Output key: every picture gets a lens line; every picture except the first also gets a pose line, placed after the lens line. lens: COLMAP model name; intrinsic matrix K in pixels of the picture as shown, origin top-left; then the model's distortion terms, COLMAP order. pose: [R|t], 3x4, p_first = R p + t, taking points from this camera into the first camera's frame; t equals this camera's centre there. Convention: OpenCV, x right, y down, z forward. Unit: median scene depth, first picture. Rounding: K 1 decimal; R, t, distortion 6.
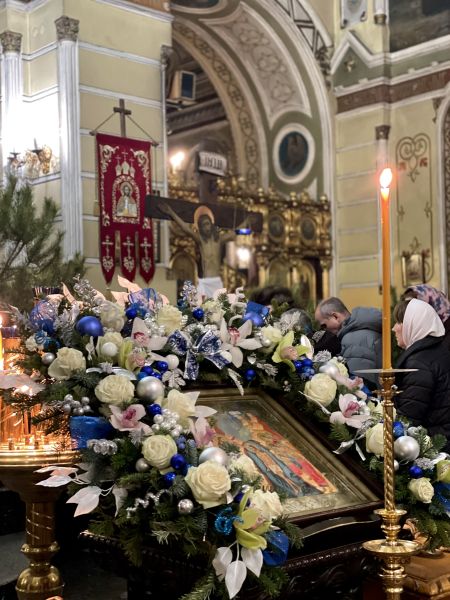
lens RADIAL K [[885.8, 0, 230.0], [0, 885.8, 300.1], [0, 0, 1]] dist [0.224364, -0.595697]
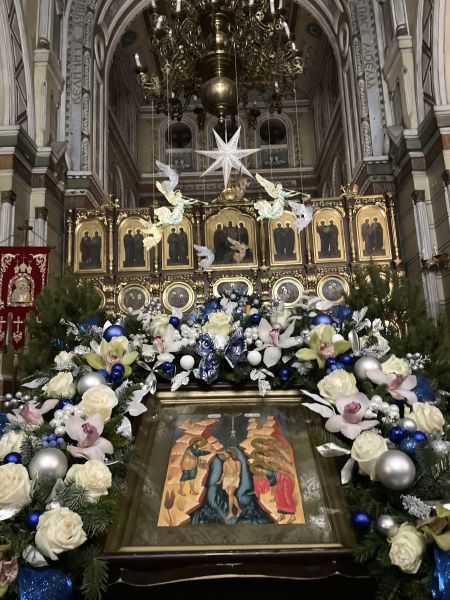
lens RADIAL K [[481.0, 0, 228.6], [0, 481.0, 291.9], [0, 0, 1]] dist [0.104439, -0.144613]
pose [[0.723967, -0.152176, -0.672840, 0.335789], [0.050397, 0.984426, -0.168421, 0.080588], [0.687991, 0.088022, 0.720361, 0.580179]]
